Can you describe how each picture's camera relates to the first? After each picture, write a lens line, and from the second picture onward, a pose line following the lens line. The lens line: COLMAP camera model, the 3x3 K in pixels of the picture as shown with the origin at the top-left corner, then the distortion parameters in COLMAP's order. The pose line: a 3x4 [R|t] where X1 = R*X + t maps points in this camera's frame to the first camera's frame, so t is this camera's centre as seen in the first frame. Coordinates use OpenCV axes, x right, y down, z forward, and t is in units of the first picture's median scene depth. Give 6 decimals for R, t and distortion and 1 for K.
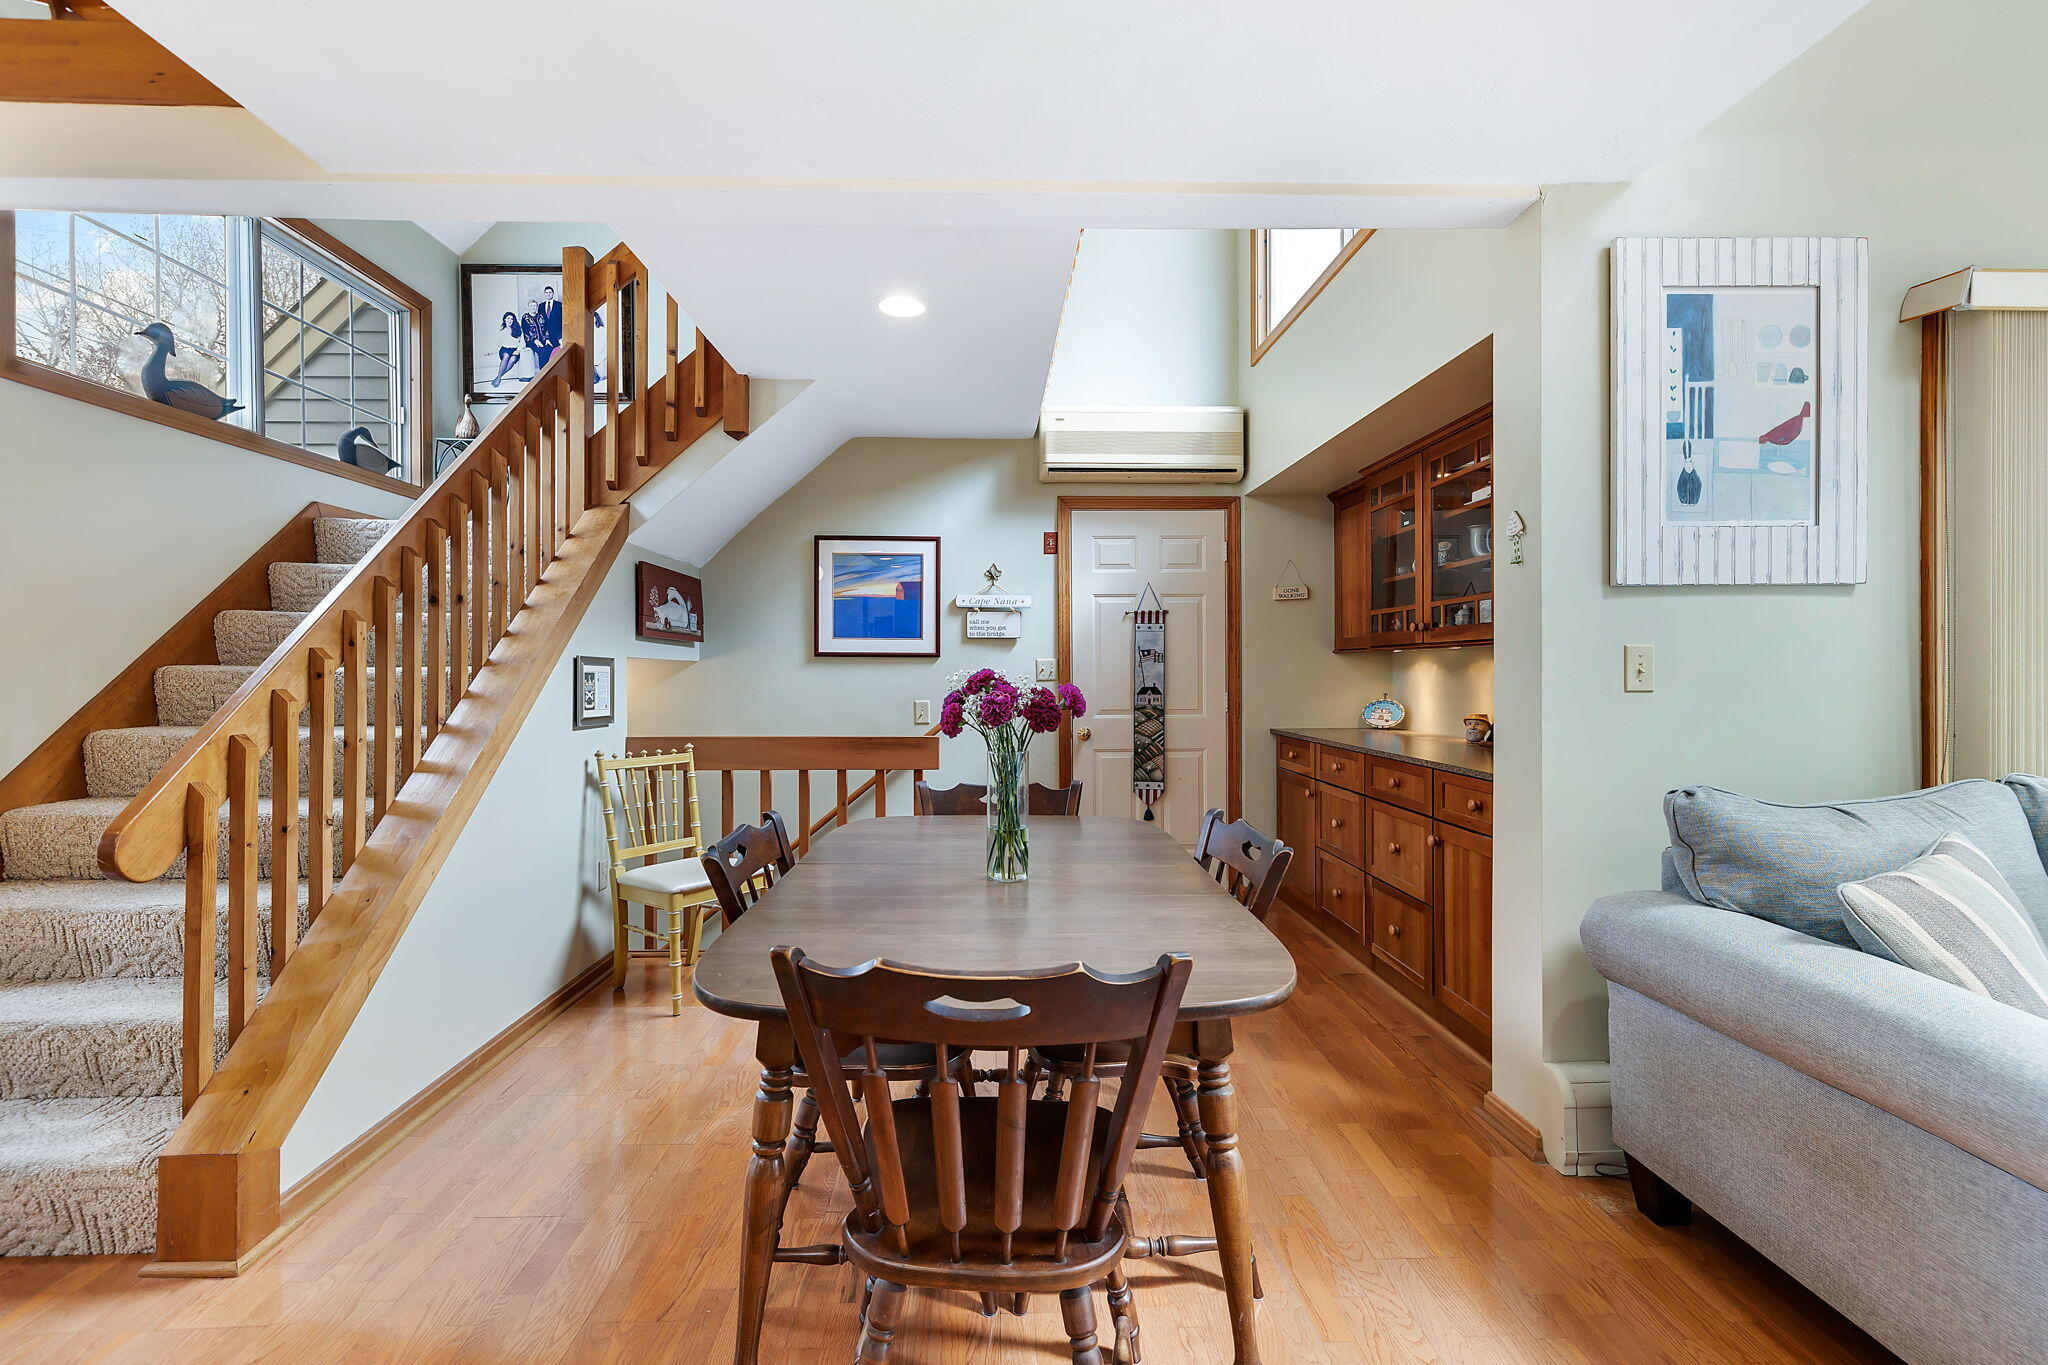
lens RADIAL K [[919.2, 0, 1018.6], [0, 919.2, 672.1], [0, 0, 1]] dist [0.001263, -0.000490]
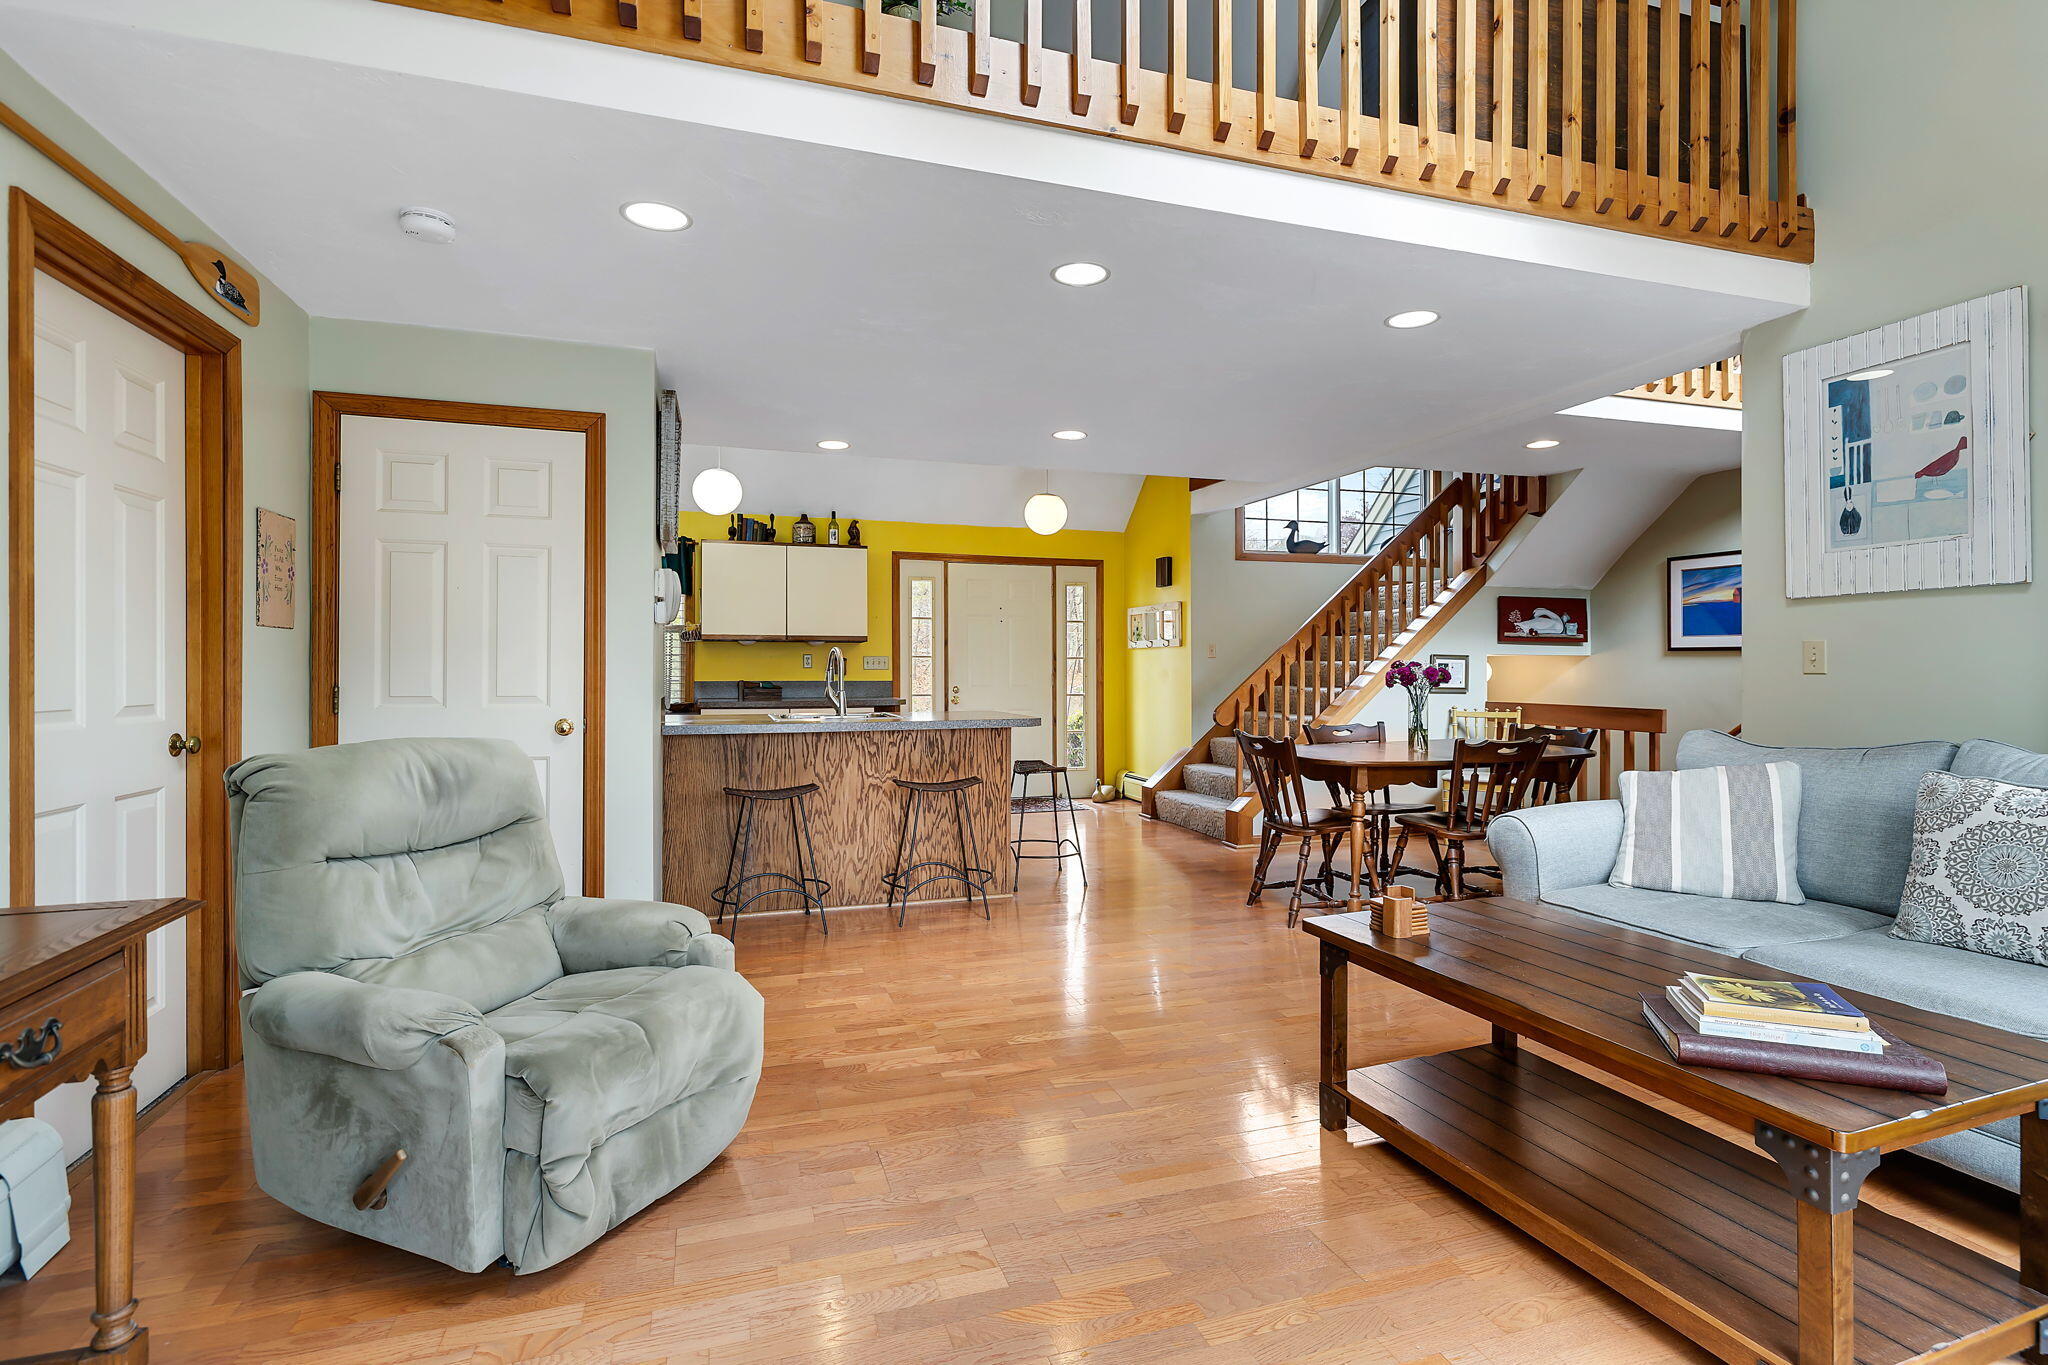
lens RADIAL K [[919.2, 0, 1022.1], [0, 919.2, 669.2], [0, 0, 1]] dist [0.001263, -0.000490]
pose [[0.288996, 0.003362, -0.957324, 1.213705], [-0.000421, 0.999994, 0.003385, 0.008042], [0.957330, -0.000575, 0.288996, -0.399014]]
